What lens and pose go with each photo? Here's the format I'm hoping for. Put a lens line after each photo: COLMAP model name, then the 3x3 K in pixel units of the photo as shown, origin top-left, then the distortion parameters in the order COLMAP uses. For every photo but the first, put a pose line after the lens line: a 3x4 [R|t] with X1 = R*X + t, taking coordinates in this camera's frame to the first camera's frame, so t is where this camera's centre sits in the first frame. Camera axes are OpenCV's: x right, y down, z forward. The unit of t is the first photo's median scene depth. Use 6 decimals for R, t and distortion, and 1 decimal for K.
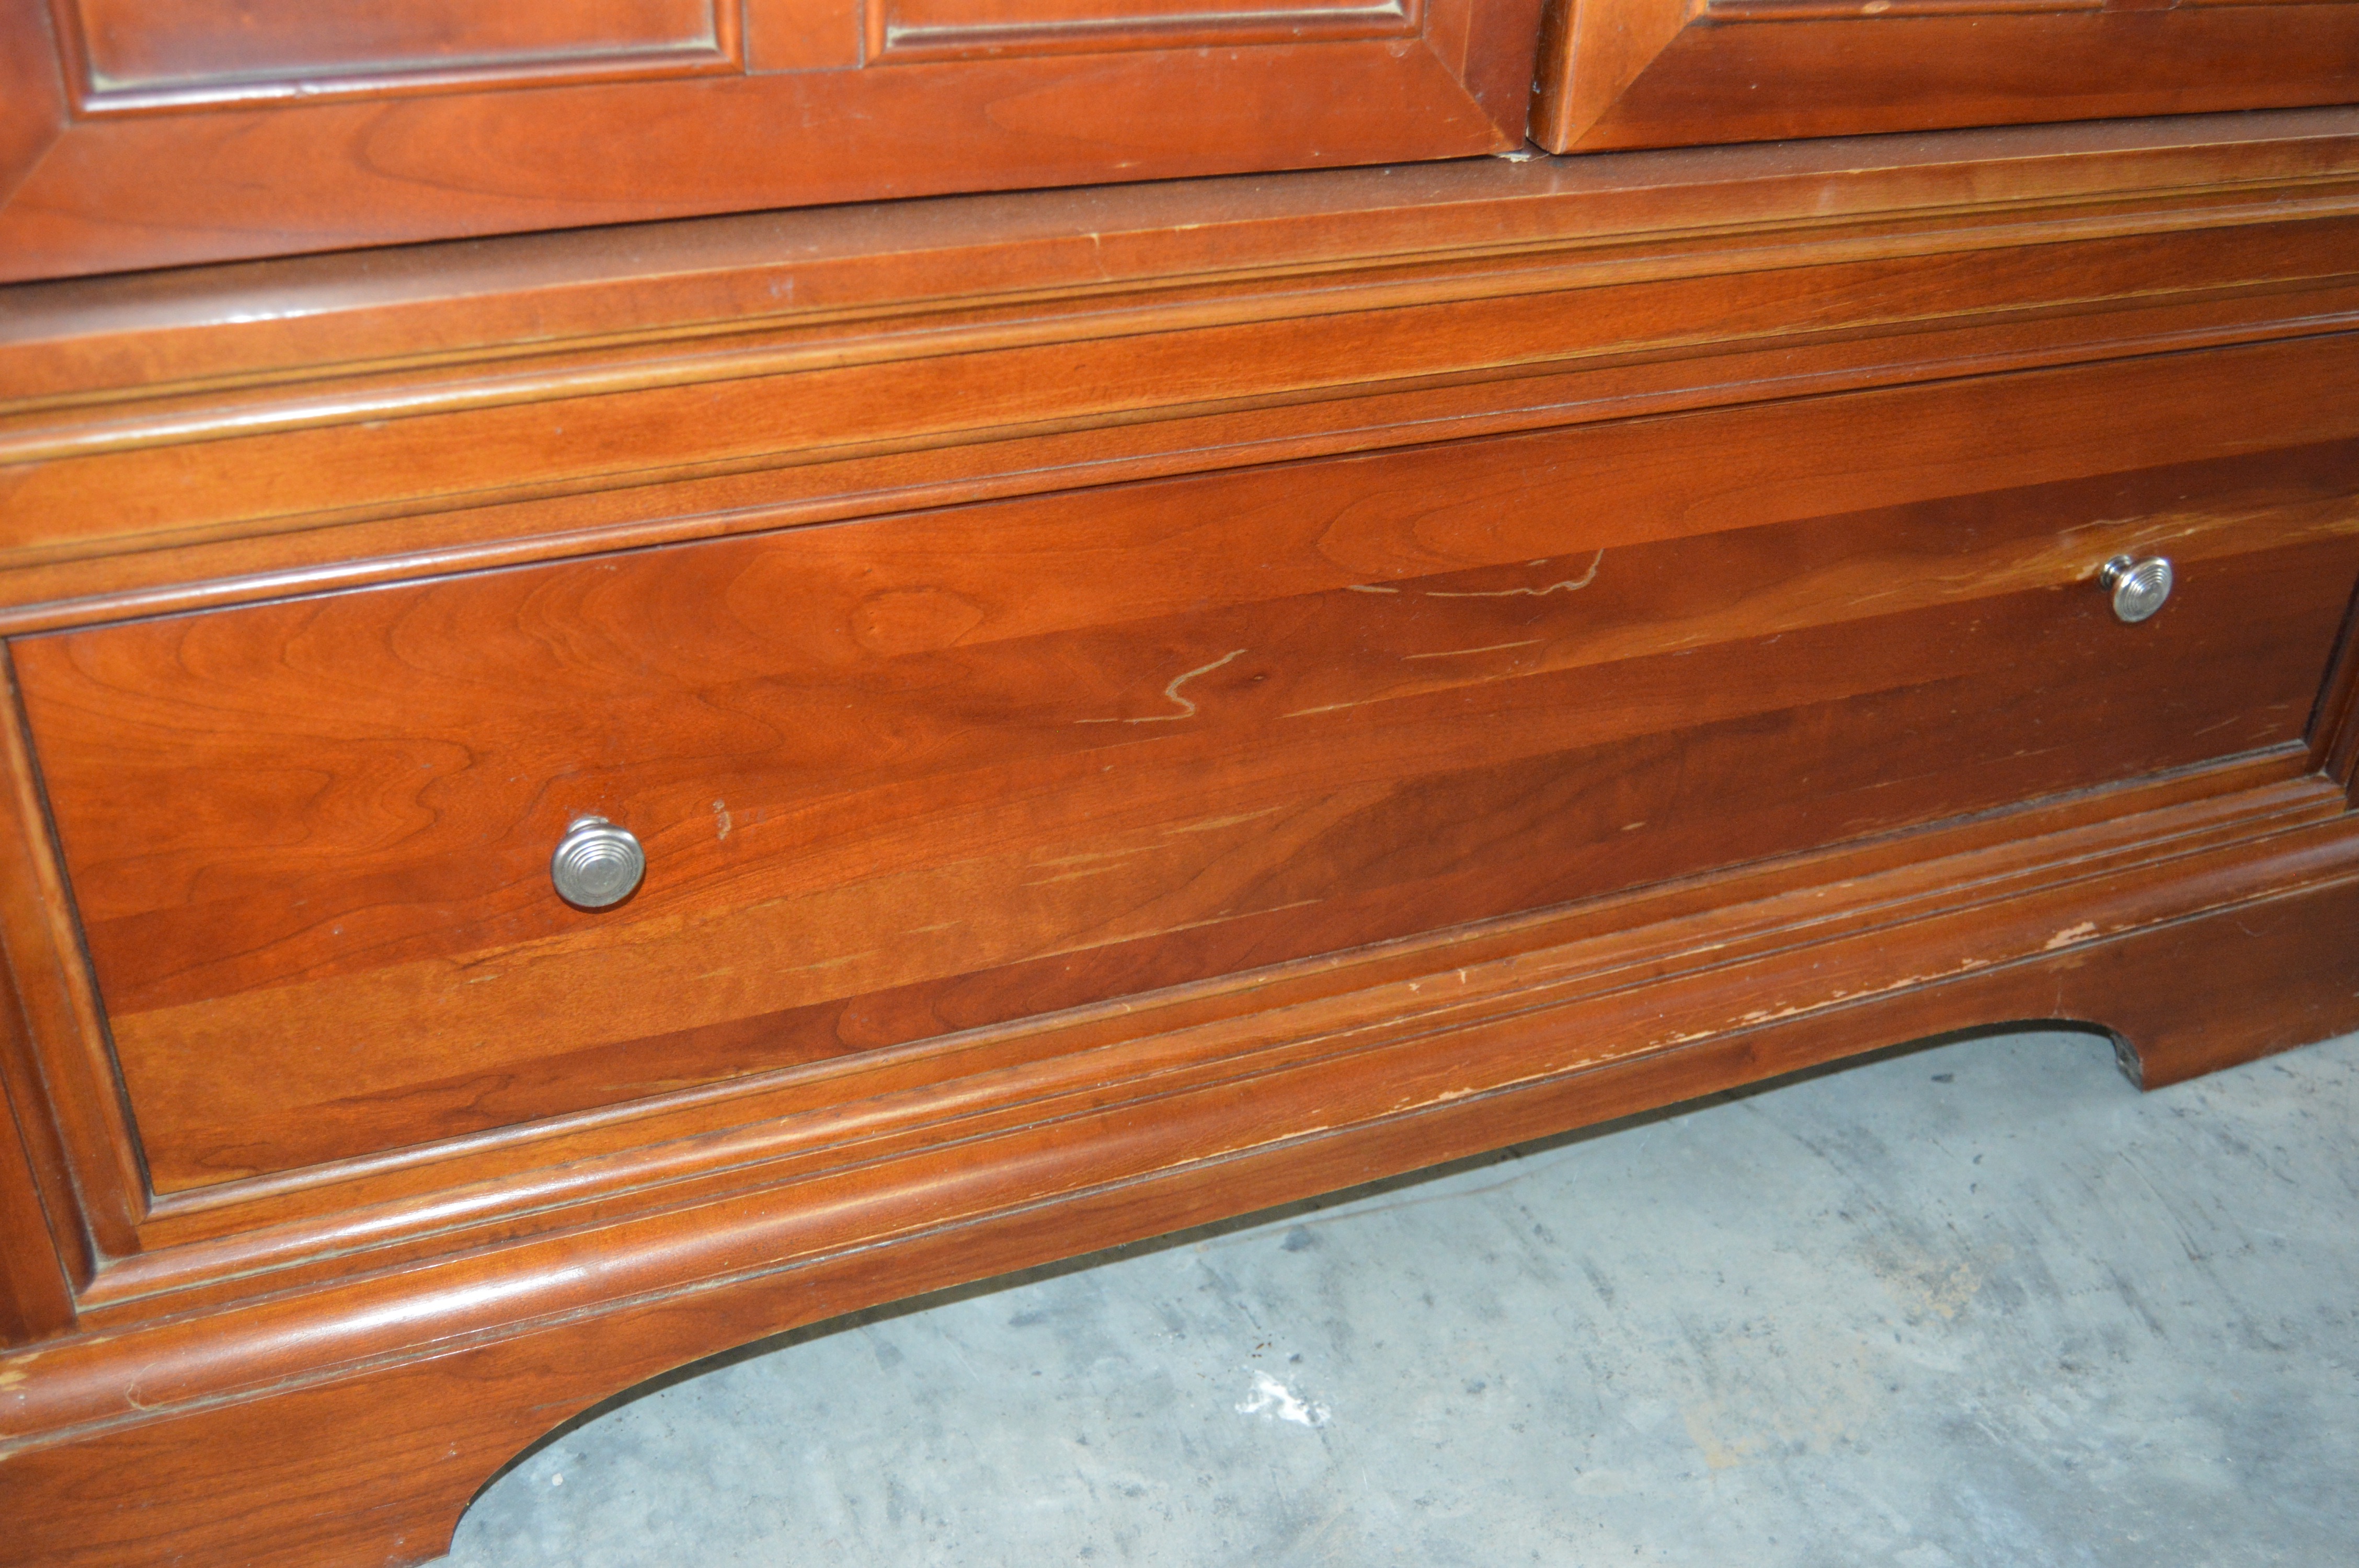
lens RADIAL K [[2253.8, 0, 1190.5], [0, 2253.8, 777.5], [0, 0, 1]] dist [-0.068996, 0.000000]
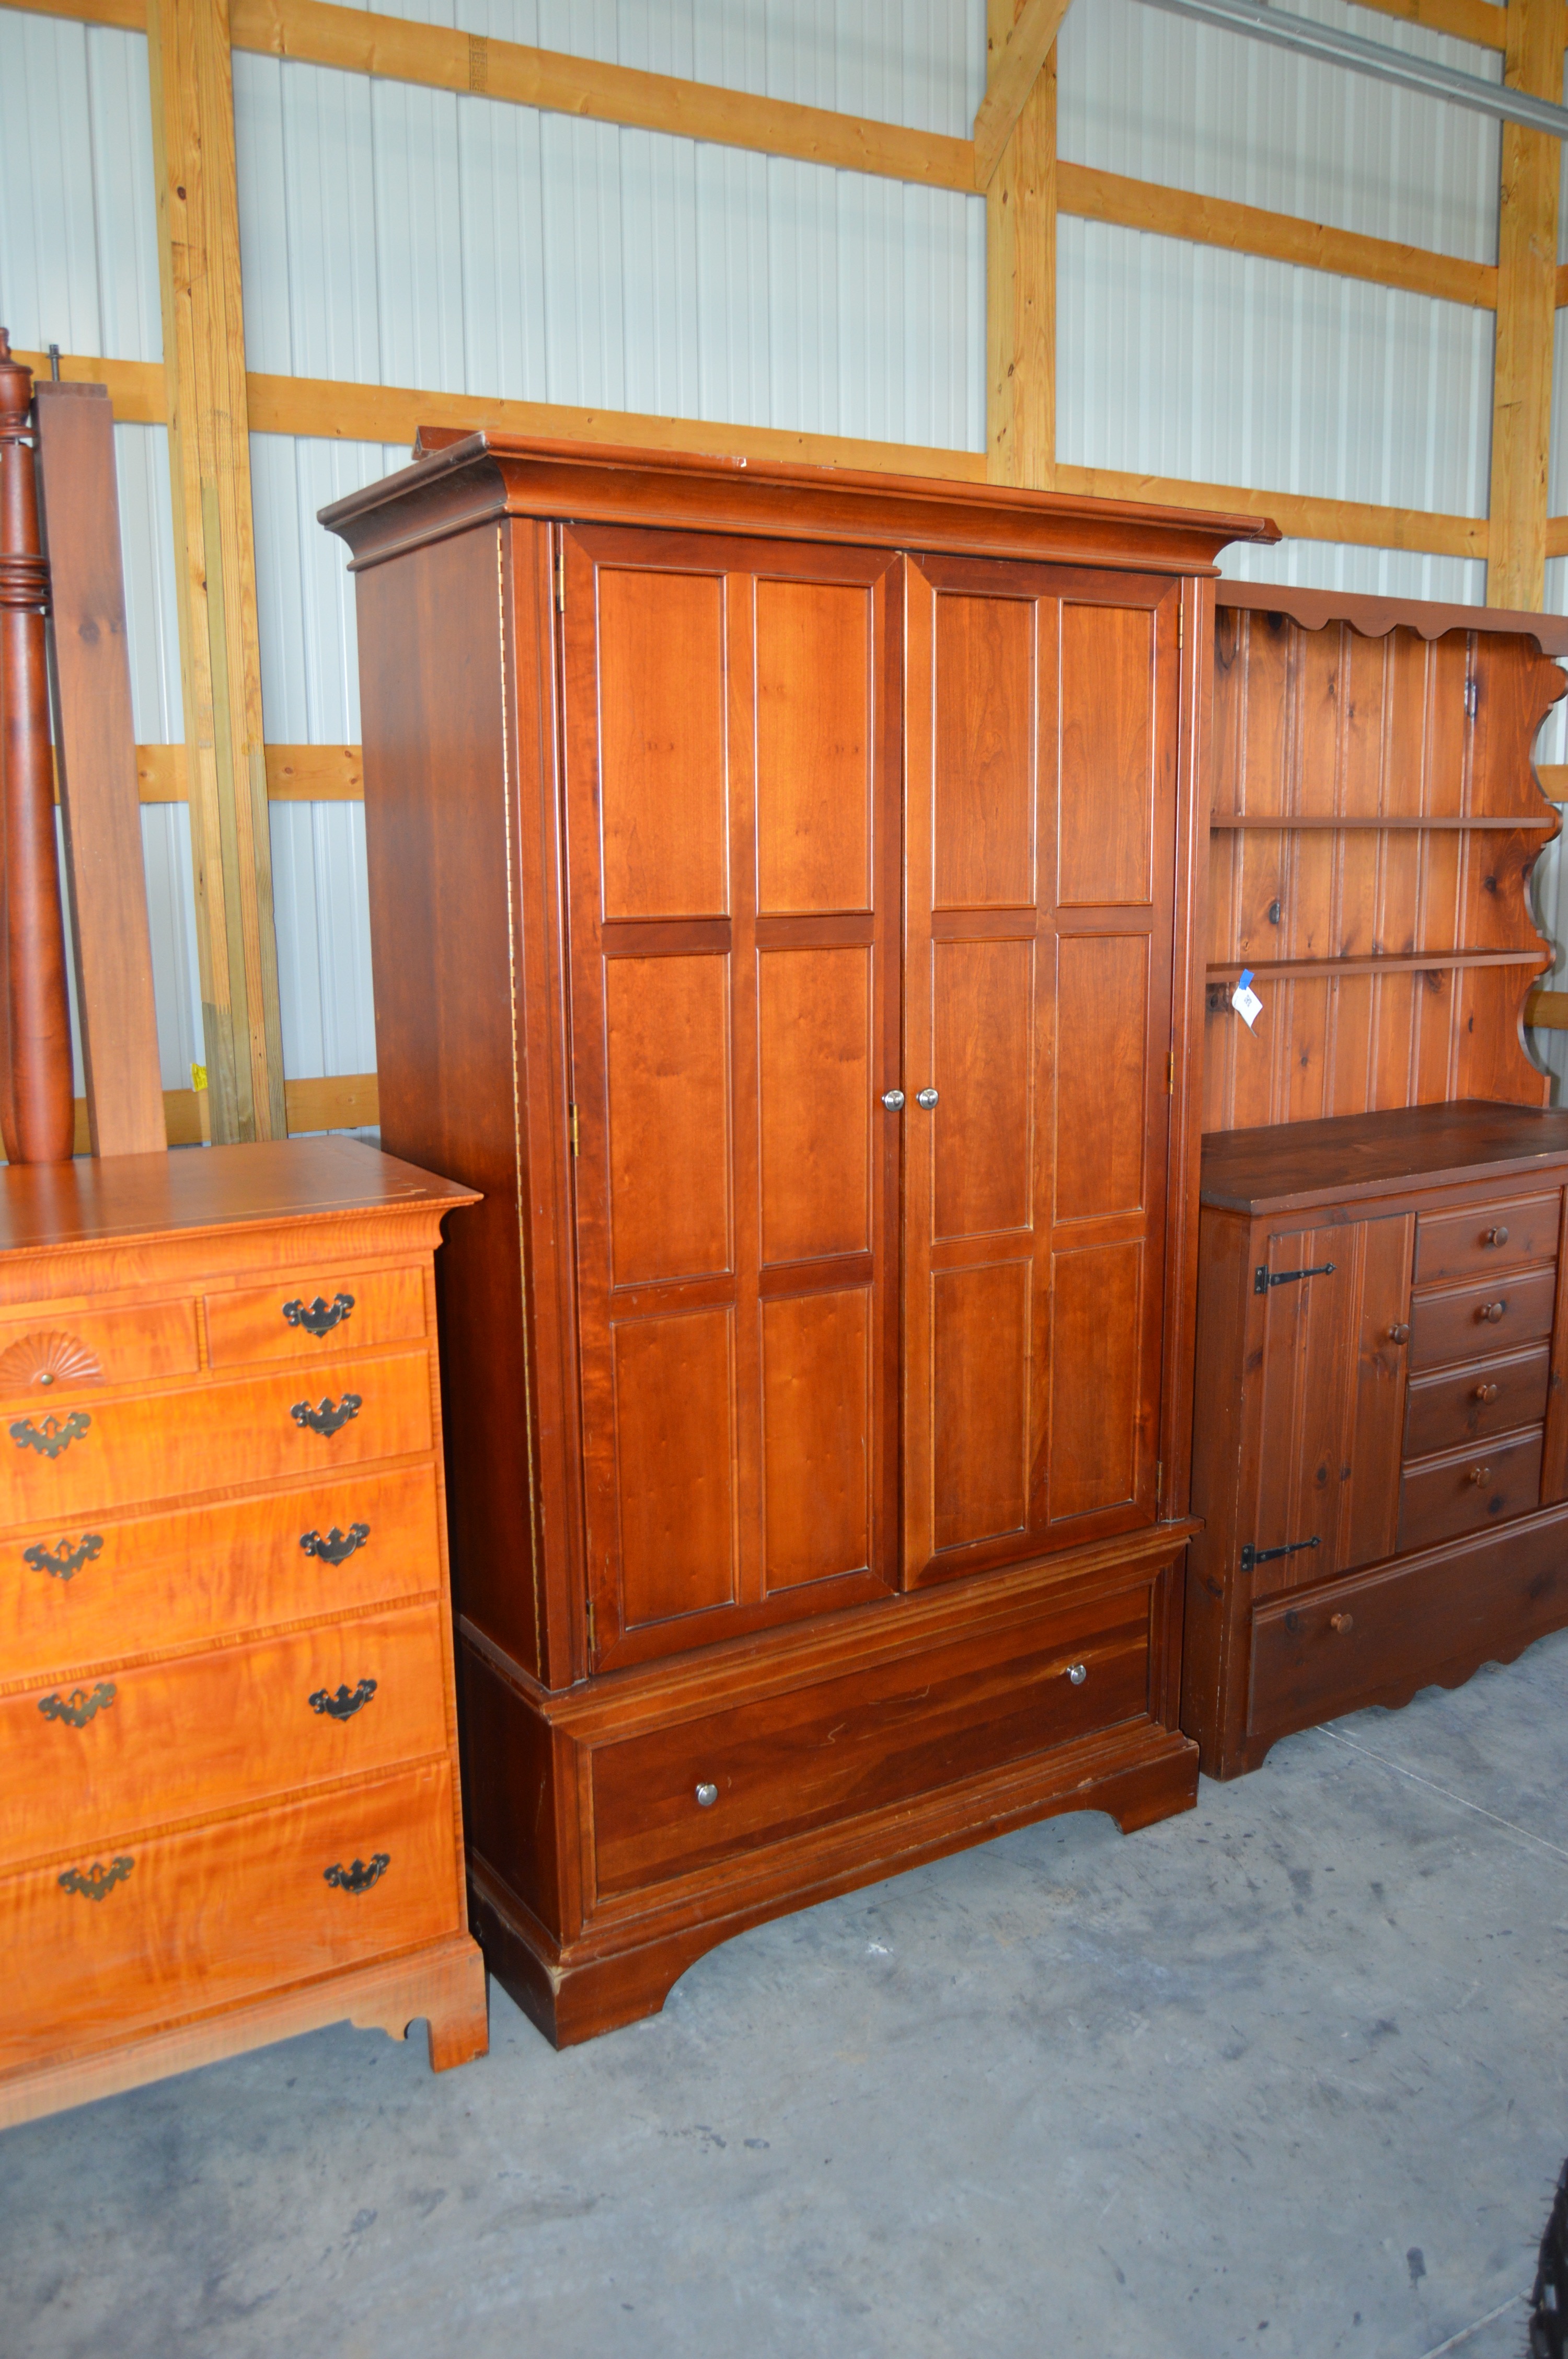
lens RADIAL K [[1861.8, 0, 780.3], [0, 1861.8, 1197.6], [0, 0, 1]] dist [-0.094822, 0.035957]
pose [[0.983079, -0.092569, 0.158069, -0.451081], [0.144019, 0.923826, -0.354689, 0.196102], [-0.113195, 0.371452, 0.921526, -2.019114]]
